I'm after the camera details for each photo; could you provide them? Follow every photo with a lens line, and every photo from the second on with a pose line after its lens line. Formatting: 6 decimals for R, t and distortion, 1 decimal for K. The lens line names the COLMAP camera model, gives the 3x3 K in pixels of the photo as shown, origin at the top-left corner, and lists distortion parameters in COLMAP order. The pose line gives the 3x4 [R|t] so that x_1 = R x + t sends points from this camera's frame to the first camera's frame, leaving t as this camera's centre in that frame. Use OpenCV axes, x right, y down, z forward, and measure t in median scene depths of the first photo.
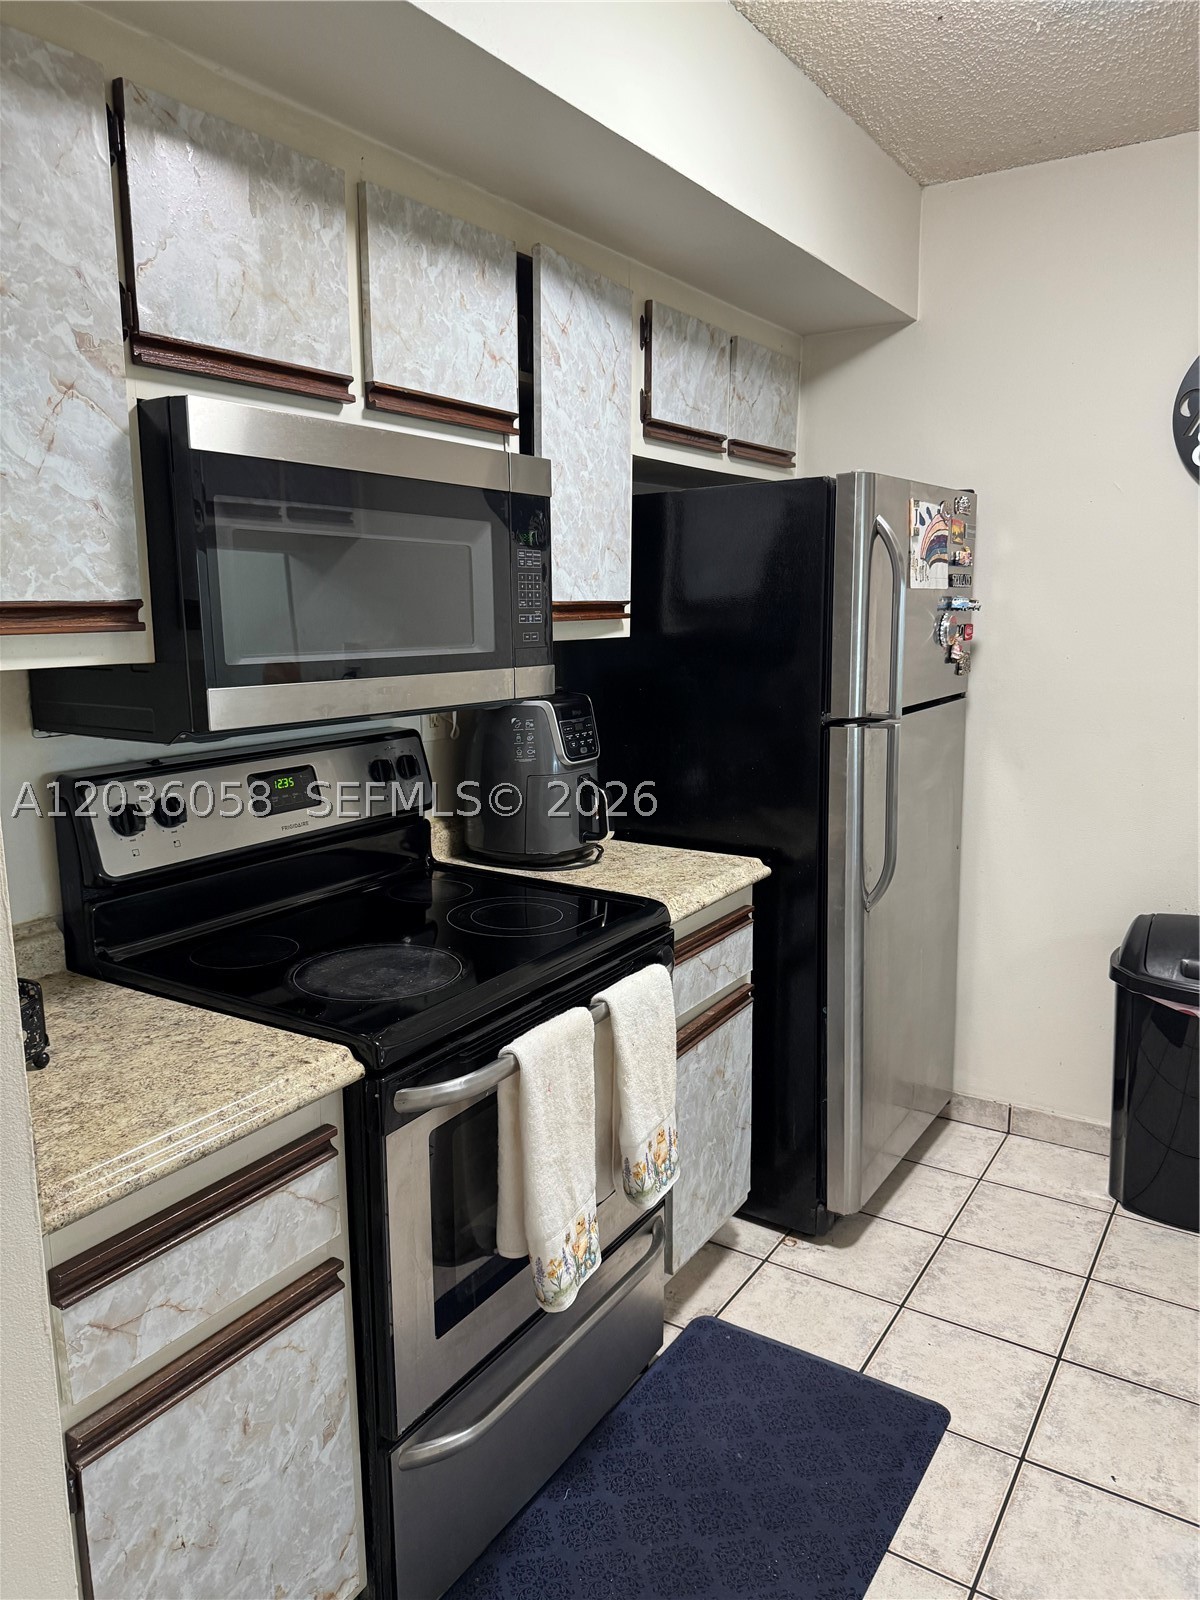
lens RADIAL K [[1135.6, 0, 584.5], [0, 1135.6, 798.4], [0, 0, 1]] dist [0.060682, -0.056886]
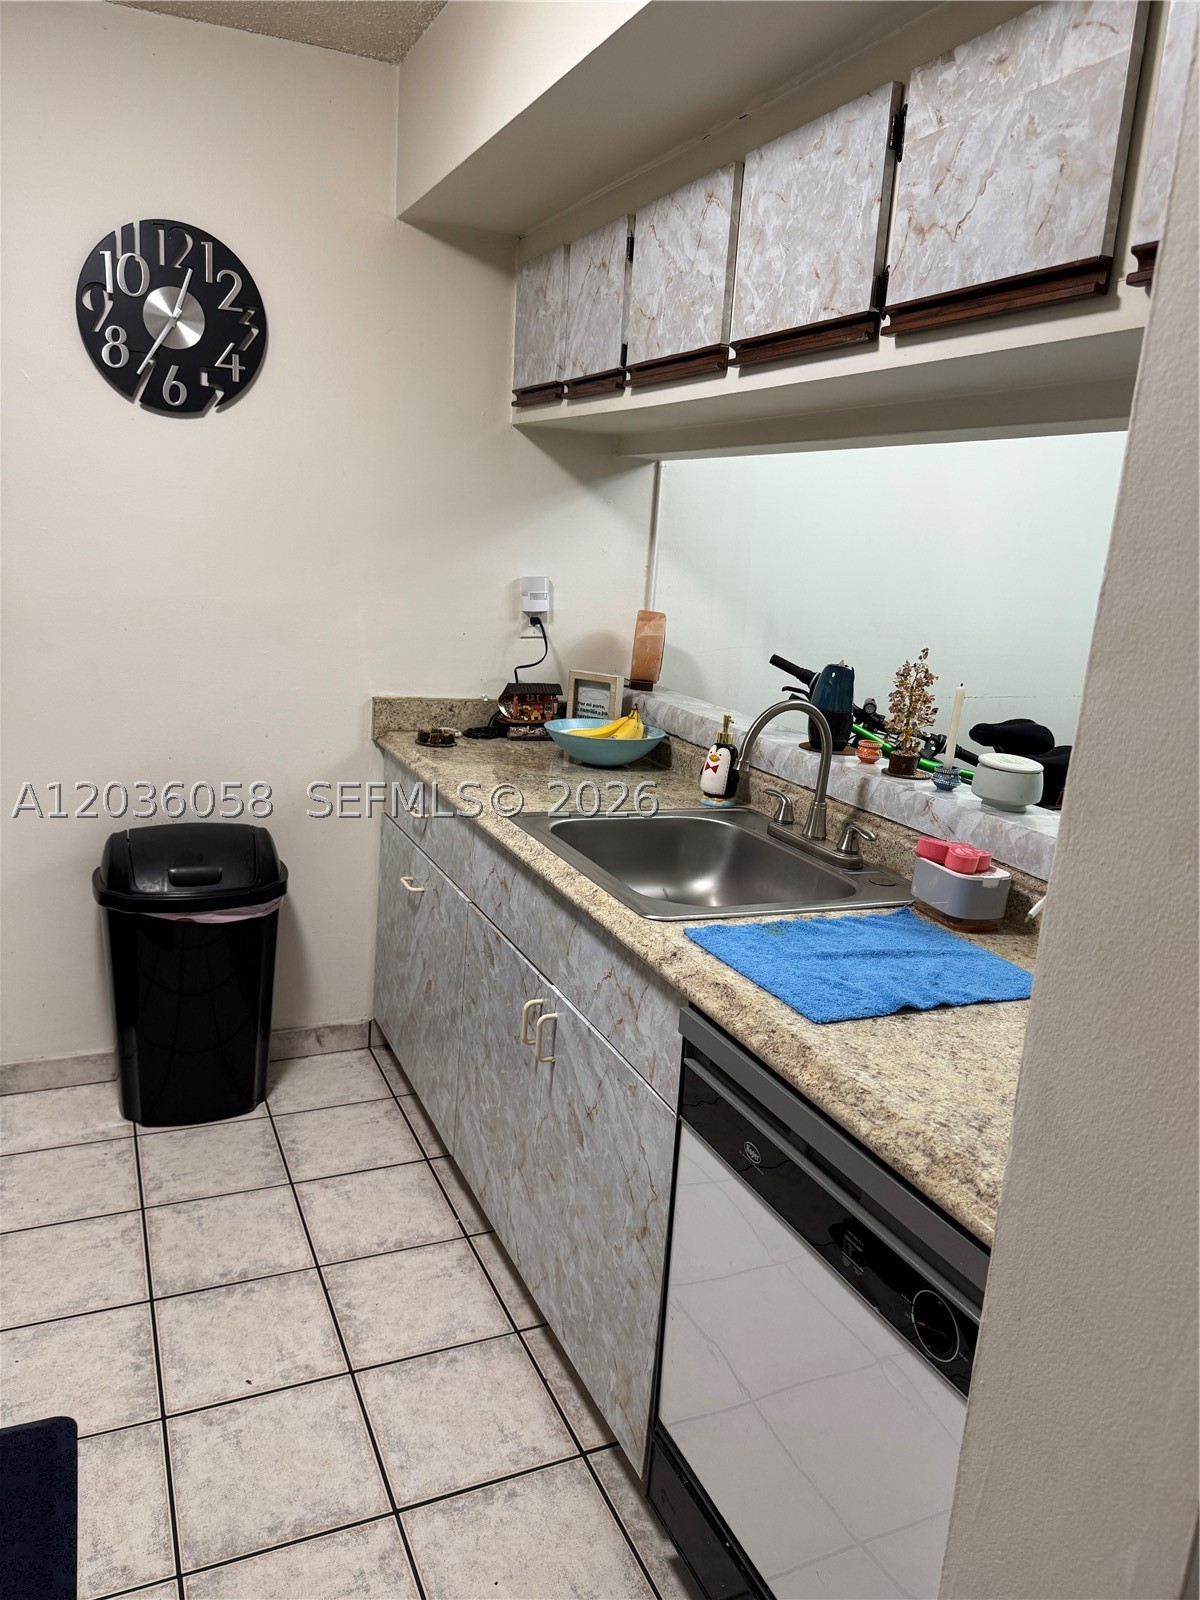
lens RADIAL K [[1135.6, 0, 594.7], [0, 1135.6, 802.9], [0, 0, 1]] dist [0.060682, -0.056886]
pose [[0.531490, -0.144008, 0.834733, -0.125347], [0.066616, 0.989496, 0.128293, -0.025397], [-0.844441, -0.012580, 0.535501, 0.154537]]
